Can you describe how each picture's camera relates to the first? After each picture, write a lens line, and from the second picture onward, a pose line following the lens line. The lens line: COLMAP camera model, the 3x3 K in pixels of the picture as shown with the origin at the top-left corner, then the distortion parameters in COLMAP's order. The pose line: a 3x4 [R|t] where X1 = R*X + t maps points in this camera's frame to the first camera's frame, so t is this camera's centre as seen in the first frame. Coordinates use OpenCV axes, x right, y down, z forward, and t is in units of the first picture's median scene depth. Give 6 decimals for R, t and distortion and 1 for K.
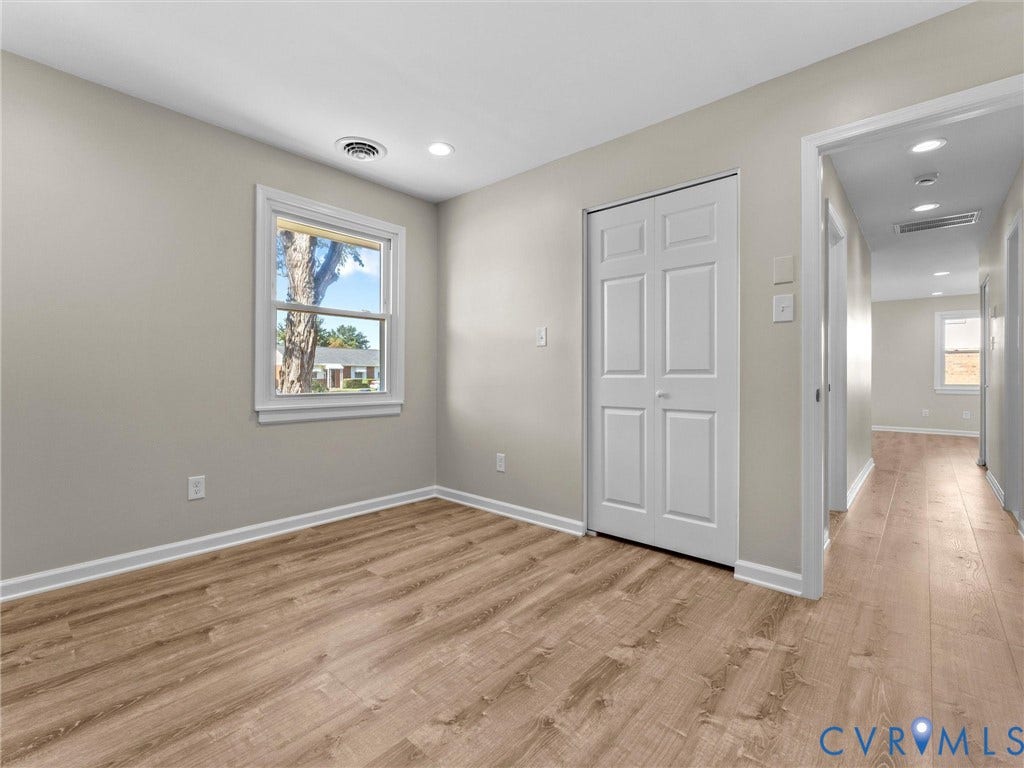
lens RADIAL K [[489.3, 0, 511.6], [0, 489.3, 377.4], [0, 0, 1]] dist [0.000024, -0.000584]
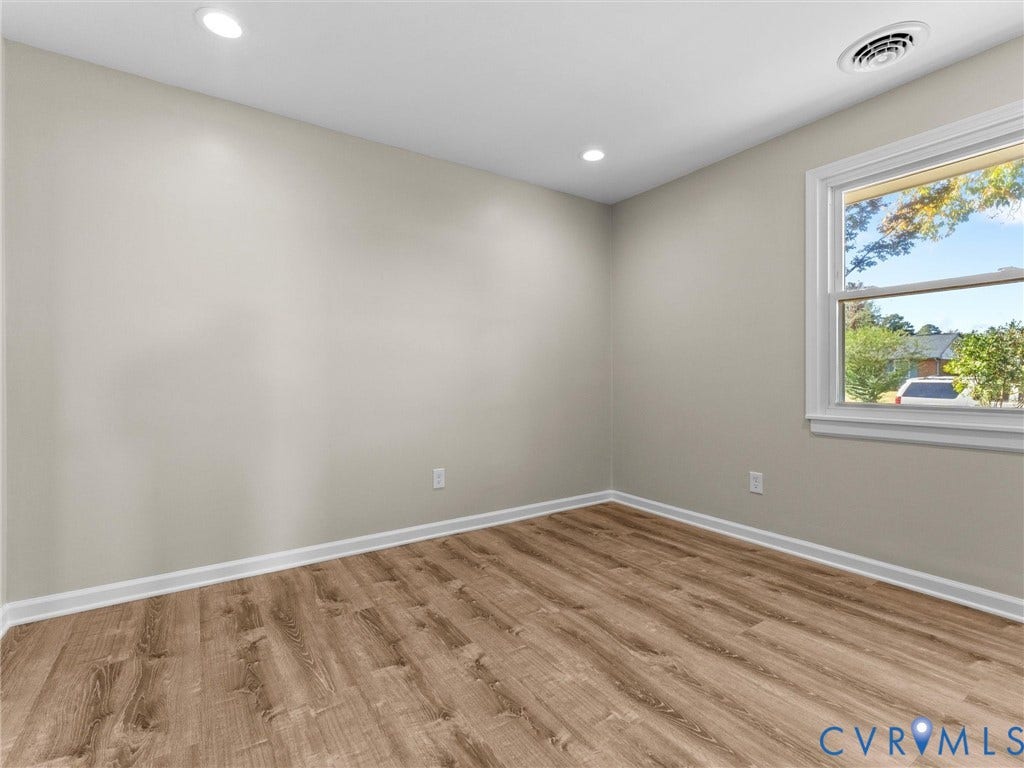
lens RADIAL K [[495.0, 0, 512.0], [0, 495.0, 384.0], [0, 0, 1]] dist [0.001839, 0.000388]
pose [[-0.295167, 0.008473, -0.955408, 0.592772], [-0.002013, 0.999953, 0.009490, -0.005374], [0.955444, 0.004725, -0.295136, 0.826332]]
